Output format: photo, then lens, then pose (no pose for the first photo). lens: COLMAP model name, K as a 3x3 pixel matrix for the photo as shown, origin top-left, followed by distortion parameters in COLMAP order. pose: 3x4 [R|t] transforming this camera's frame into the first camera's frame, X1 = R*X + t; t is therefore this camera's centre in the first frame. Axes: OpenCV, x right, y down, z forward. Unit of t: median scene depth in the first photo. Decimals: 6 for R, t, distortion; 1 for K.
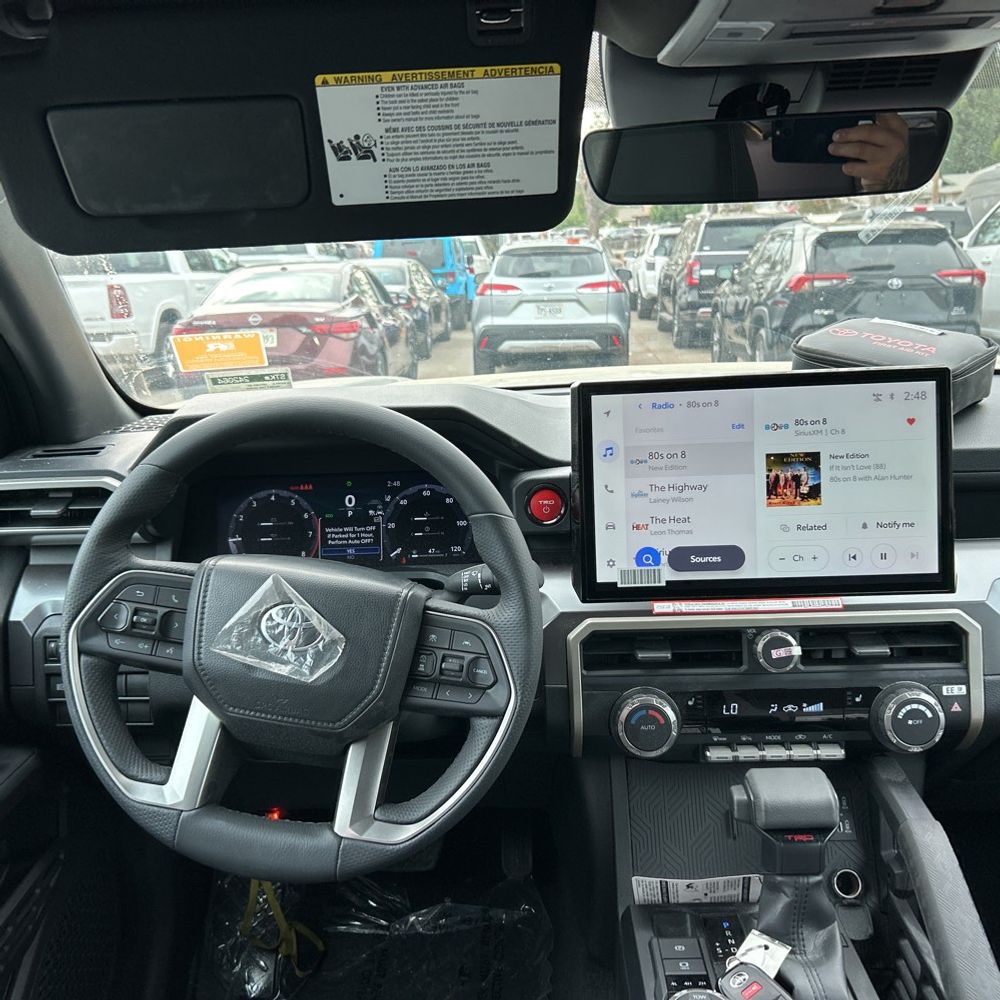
lens RADIAL K [[1000.4, 0, 482.7], [0, 1000.4, 501.3], [0, 0, 1]] dist [0.102337, -0.185080]
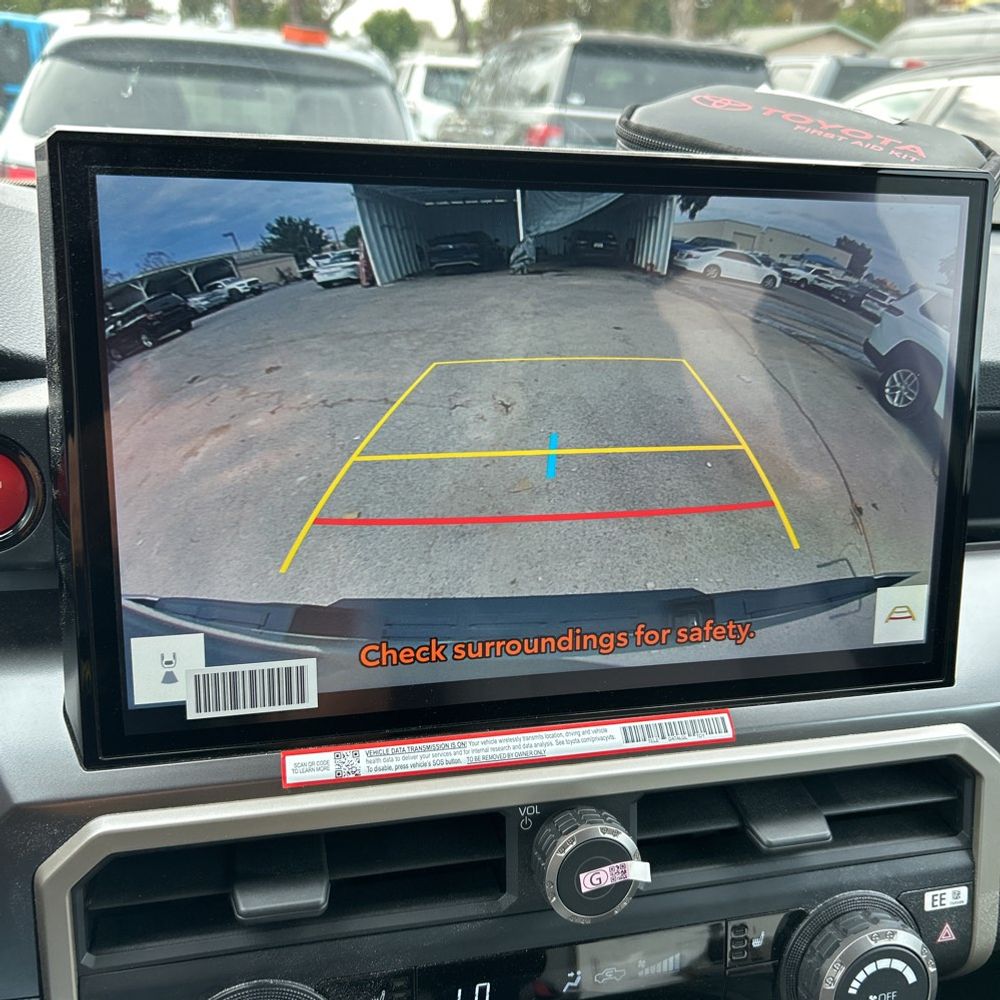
lens RADIAL K [[1007.2, 0, 500.8], [0, 1007.2, 501.3], [0, 0, 1]] dist [0.020174, 0.003189]
pose [[0.958970, -0.011530, 0.283272, 0.142413], [-0.022747, 0.992822, 0.117414, -0.040129], [-0.282593, -0.119040, 0.951825, 0.631775]]
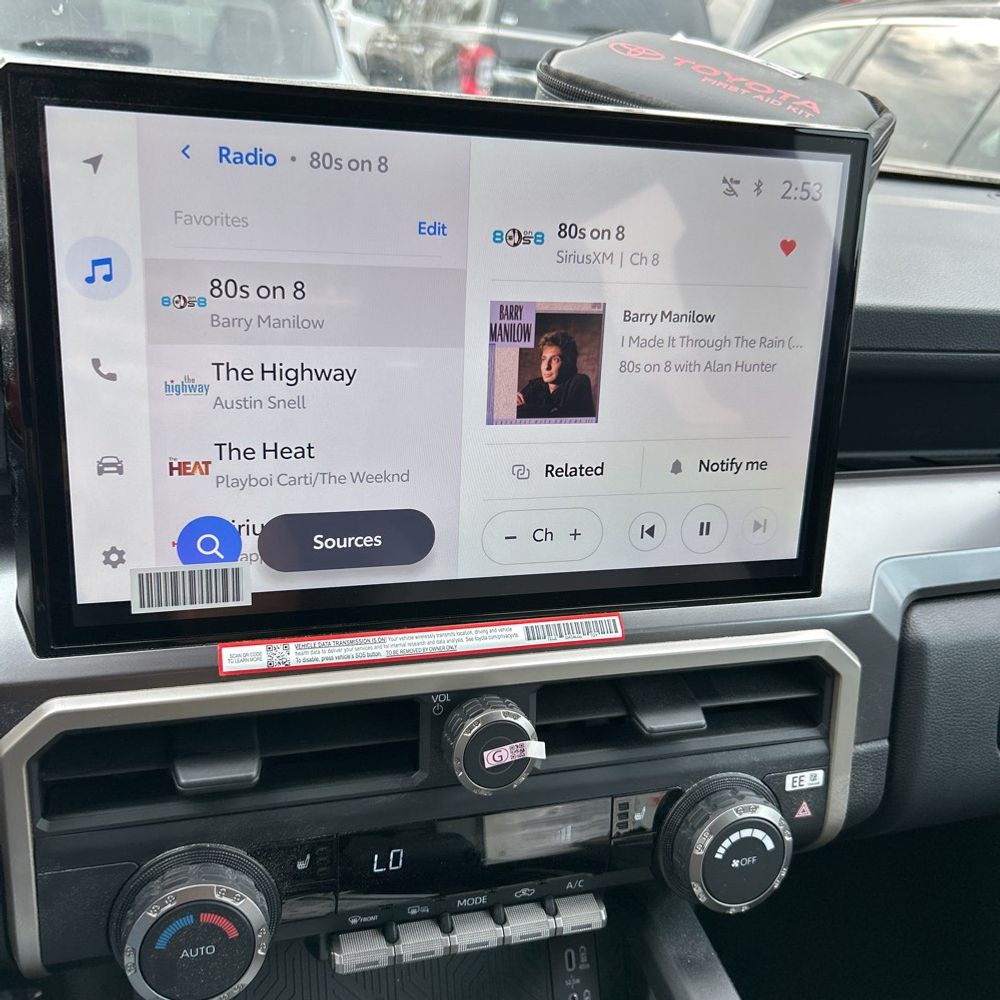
lens RADIAL K [[1000.4, 0, 482.7], [0, 1000.4, 501.3], [0, 0, 1]] dist [0.102337, -0.185080]
pose [[0.941532, -0.014064, 0.336630, 0.132734], [-0.051487, 0.981388, 0.185007, -0.042311], [-0.332966, -0.191522, 0.923284, 0.590700]]
